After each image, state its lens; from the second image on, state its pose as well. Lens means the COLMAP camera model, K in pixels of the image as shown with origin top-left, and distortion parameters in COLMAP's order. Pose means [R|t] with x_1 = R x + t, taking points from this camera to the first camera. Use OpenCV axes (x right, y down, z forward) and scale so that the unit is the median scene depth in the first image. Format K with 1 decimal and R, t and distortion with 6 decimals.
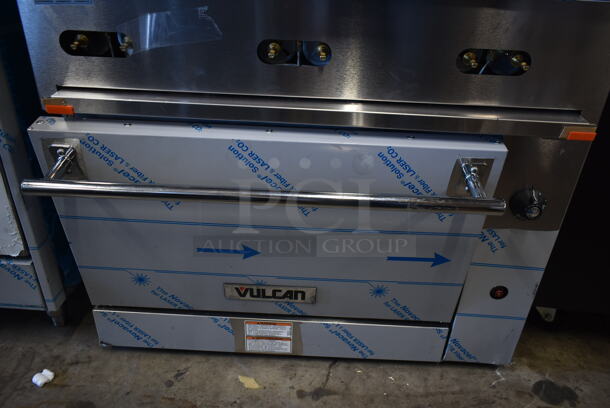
lens RADIAL K [[464.0, 0, 304.2], [0, 464.0, 206.9], [0, 0, 1]] dist [-0.008502, 0.000561]
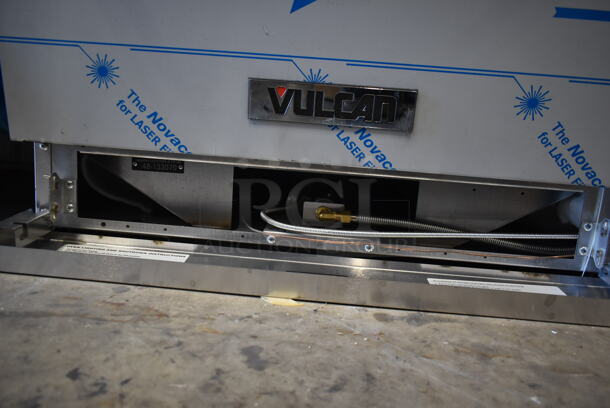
lens RADIAL K [[464.0, 0, 307.0], [0, 464.0, 202.2], [0, 0, 1]] dist [-0.008502, 0.000561]
pose [[0.999076, 0.037568, -0.020884, -0.465964], [-0.042407, 0.940766, -0.336395, 2.608212], [0.007009, 0.336969, 0.941490, 2.829393]]
